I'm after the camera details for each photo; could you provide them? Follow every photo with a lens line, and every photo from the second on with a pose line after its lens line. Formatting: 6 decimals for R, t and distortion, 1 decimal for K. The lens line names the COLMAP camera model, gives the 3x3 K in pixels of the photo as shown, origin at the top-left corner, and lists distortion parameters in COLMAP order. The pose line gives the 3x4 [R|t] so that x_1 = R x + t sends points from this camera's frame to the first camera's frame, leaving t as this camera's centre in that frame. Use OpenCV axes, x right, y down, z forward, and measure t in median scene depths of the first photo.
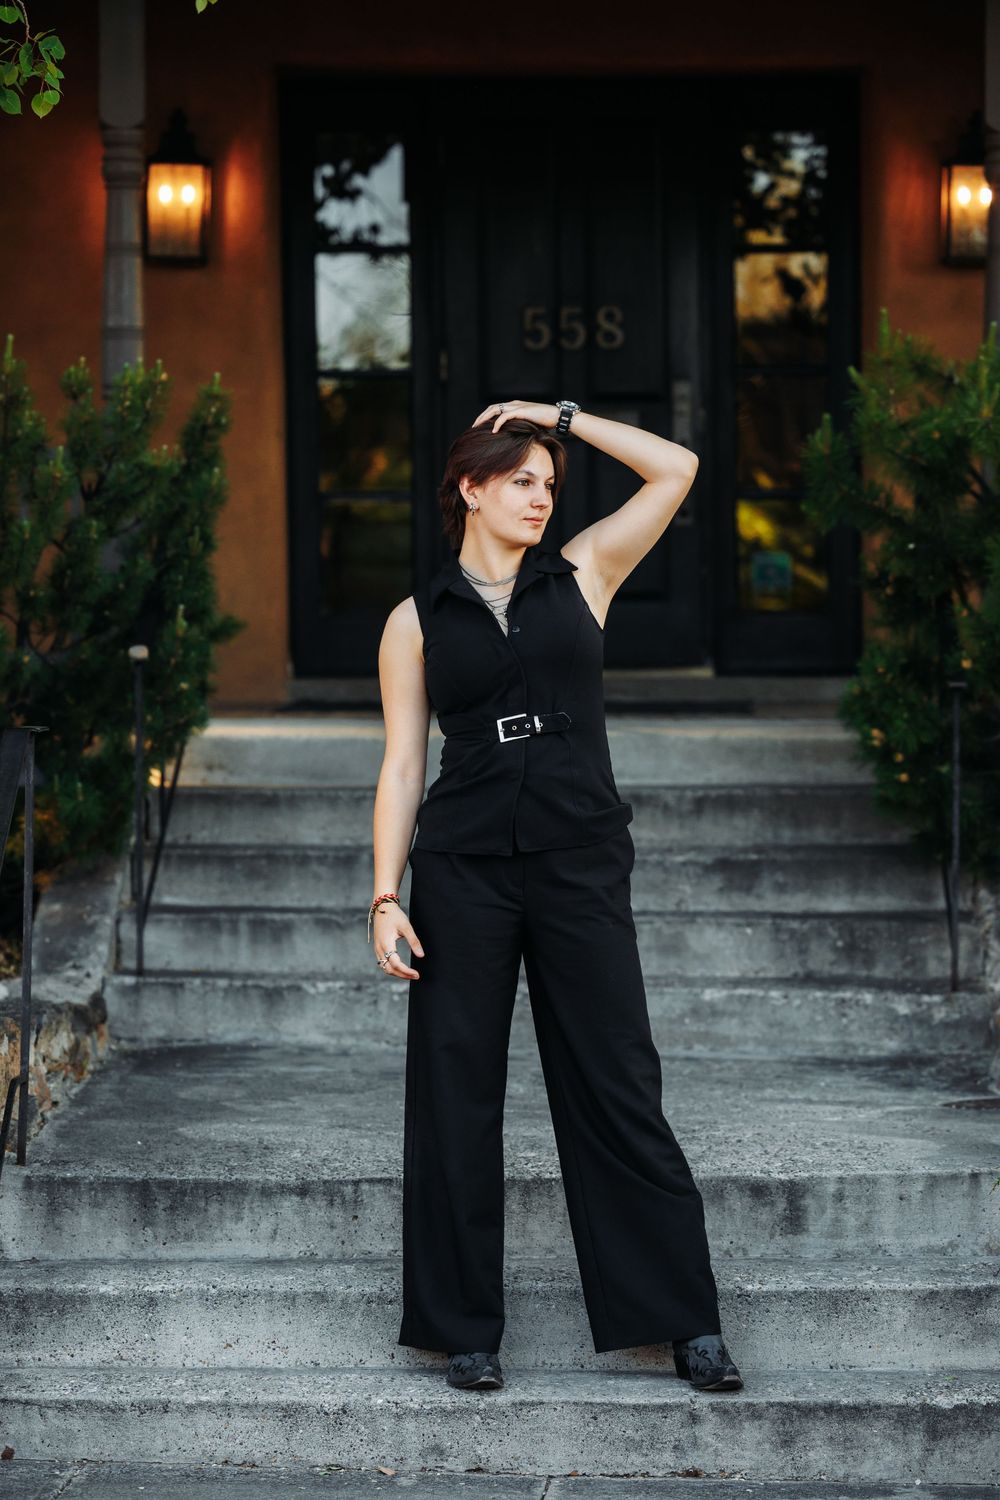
lens RADIAL K [[4742.0, 0, 499.6], [0, 4742.0, 749.3], [0, 0, 1]] dist [0.621022, 0.000000]
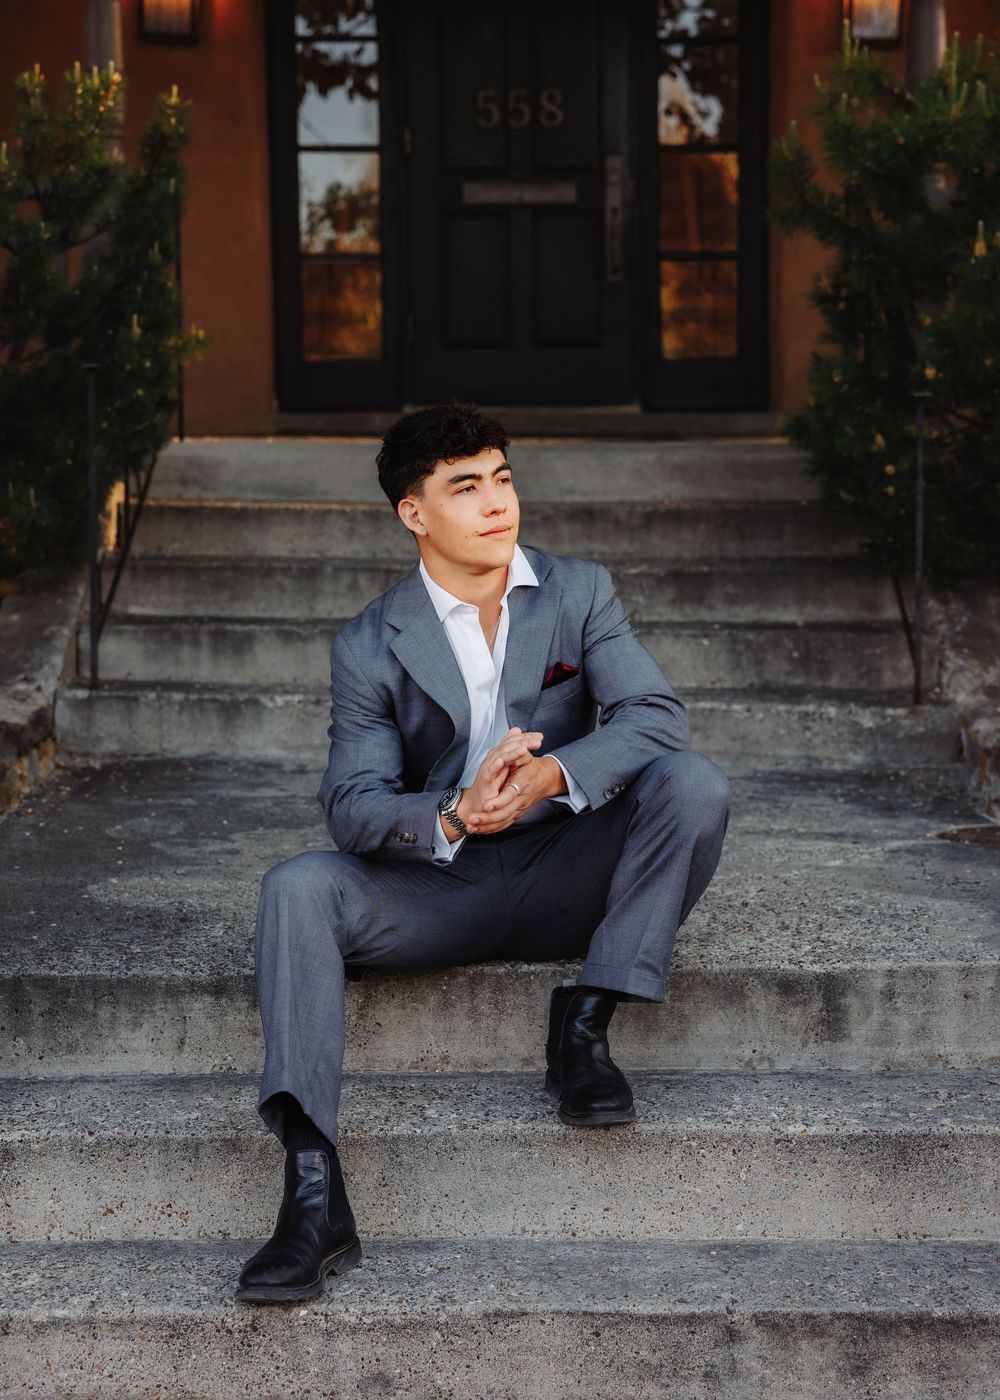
lens RADIAL K [[2919.5, 0, 527.3], [0, 2919.5, 675.9], [0, 0, 1]] dist [0.346880, 0.000000]
pose [[0.999667, -0.000096, 0.025815, -0.001779], [-0.001462, 0.998179, 0.060299, 0.008180], [-0.025774, -0.060316, 0.997847, 0.394841]]
